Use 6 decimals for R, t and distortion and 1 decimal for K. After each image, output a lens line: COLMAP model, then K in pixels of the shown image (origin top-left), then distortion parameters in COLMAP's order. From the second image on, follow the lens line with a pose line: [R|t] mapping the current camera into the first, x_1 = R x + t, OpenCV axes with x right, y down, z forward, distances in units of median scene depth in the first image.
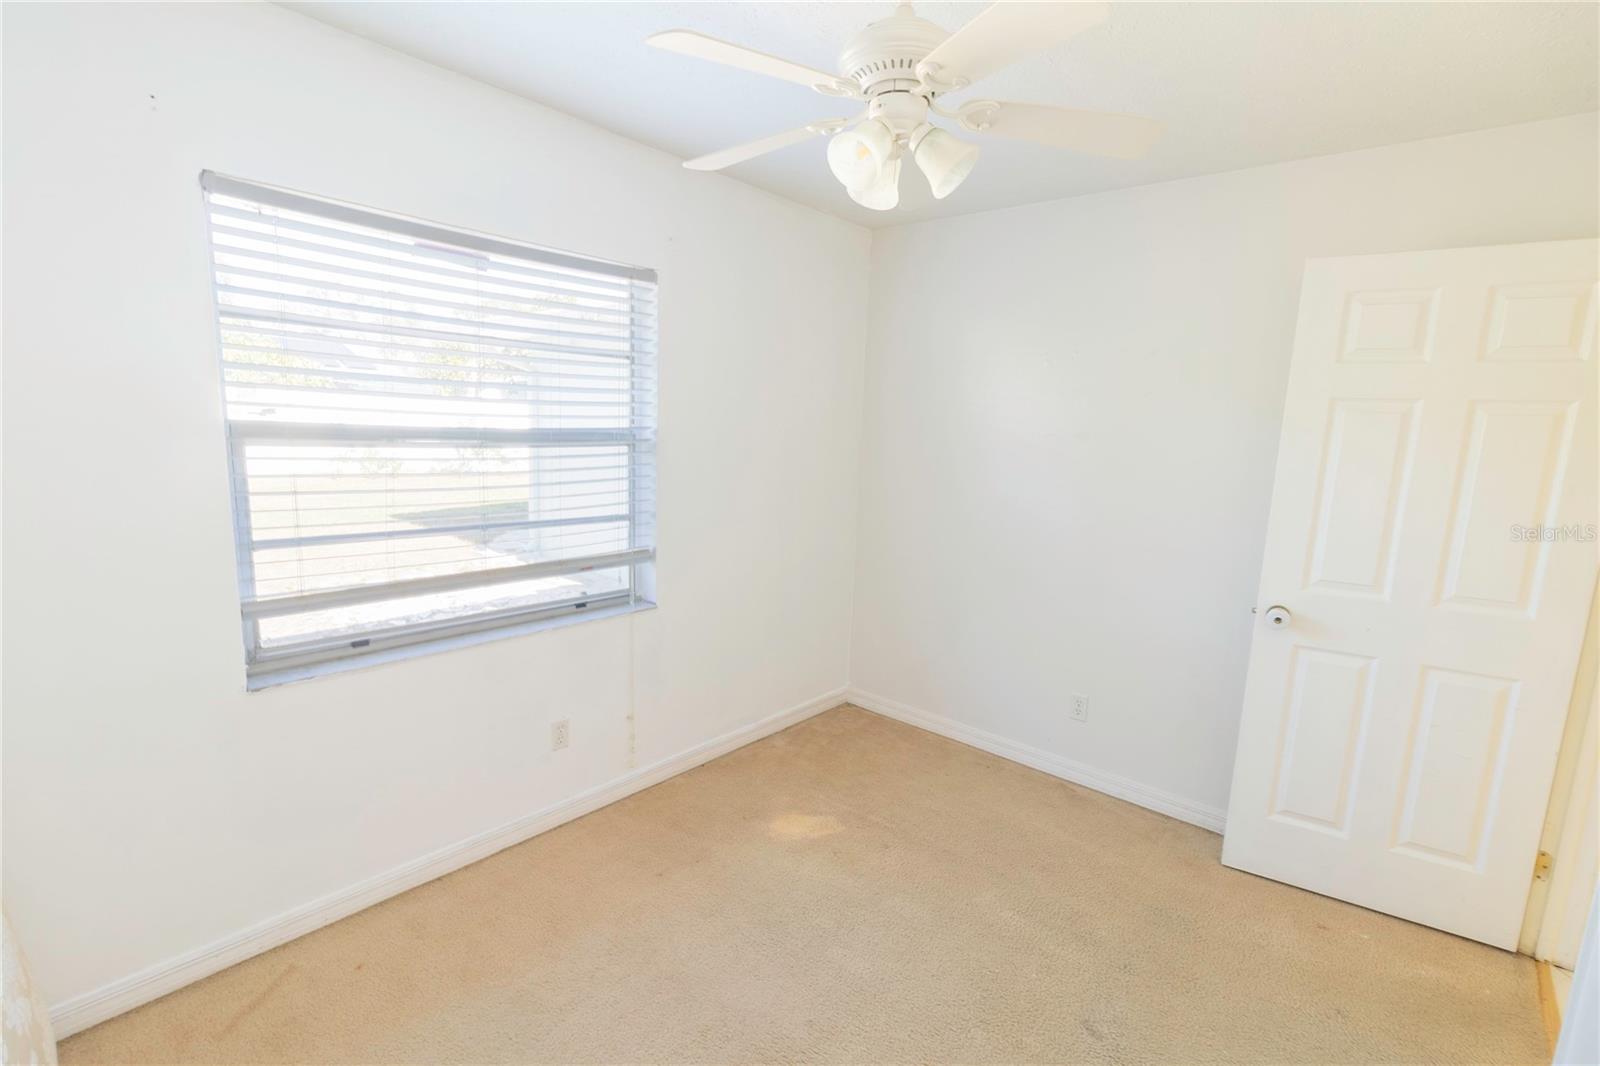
lens RADIAL K [[731.0, 0, 795.9], [0, 731.0, 534.2], [0, 0, 1]] dist [-0.000681, 0.001338]
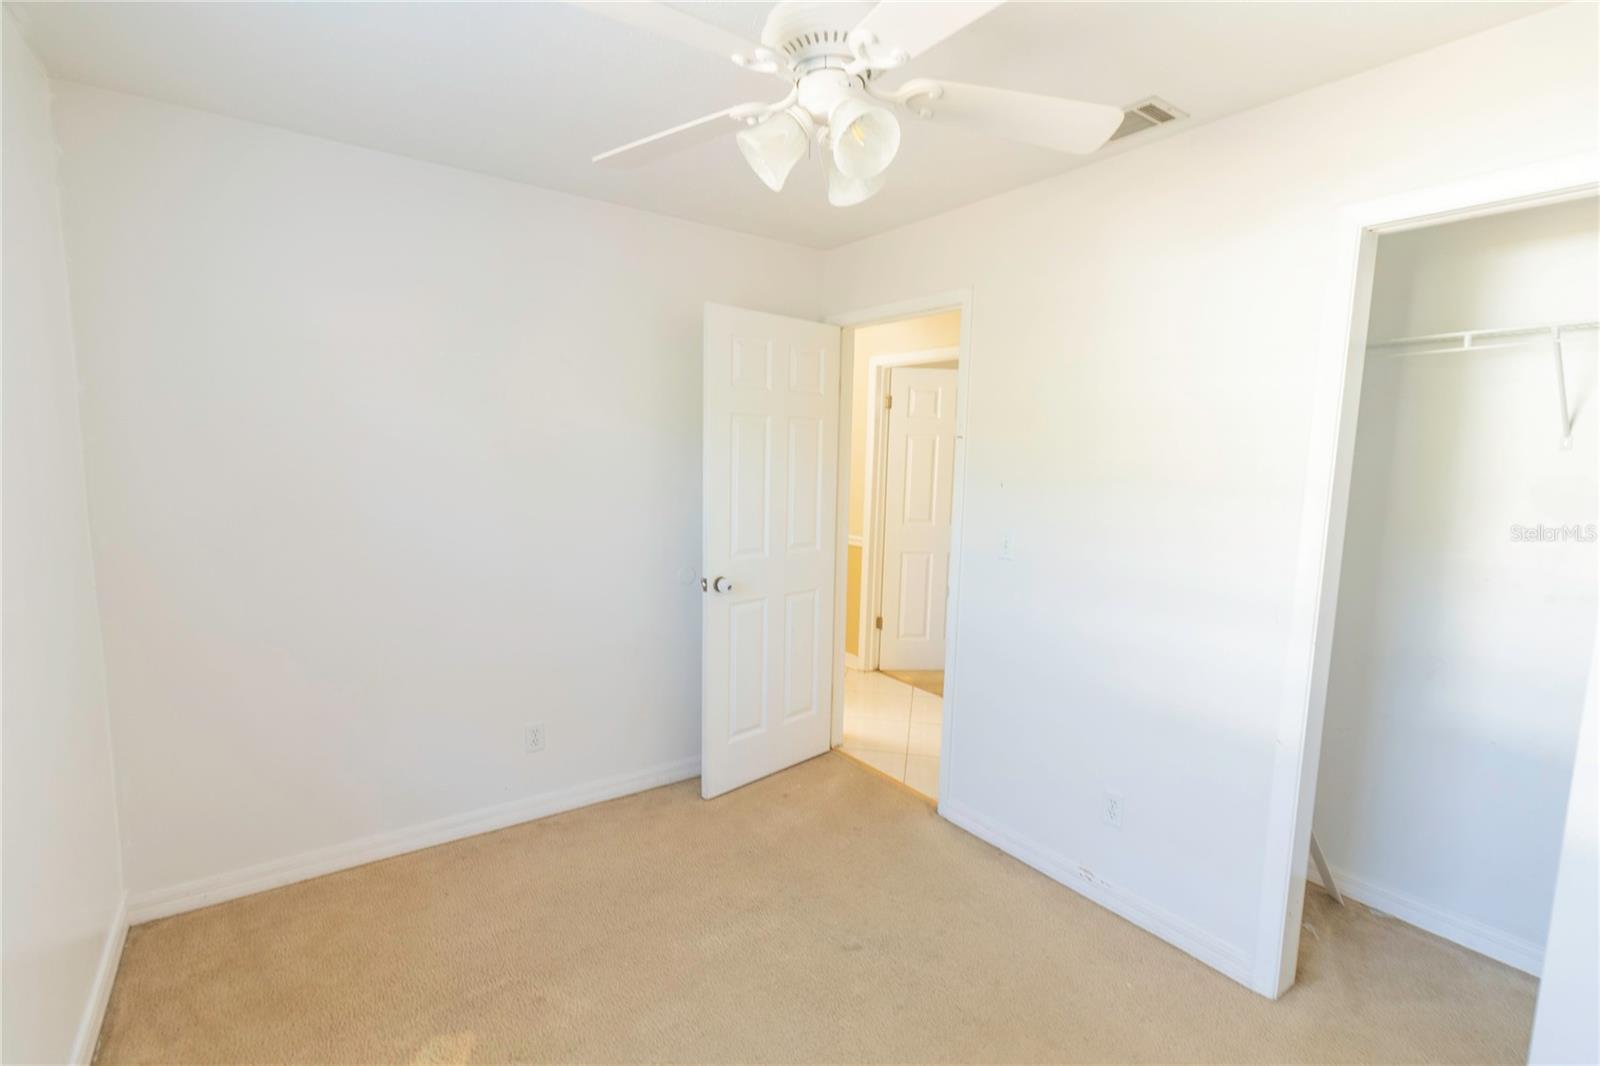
lens RADIAL K [[731.0, 0, 797.1], [0, 731.0, 537.7], [0, 0, 1]] dist [-0.000681, 0.001338]
pose [[0.217736, -0.140956, 0.965776, -0.486576], [0.135796, 0.984267, 0.113040, -0.086407], [-0.966515, 0.106535, 0.233451, 0.534793]]
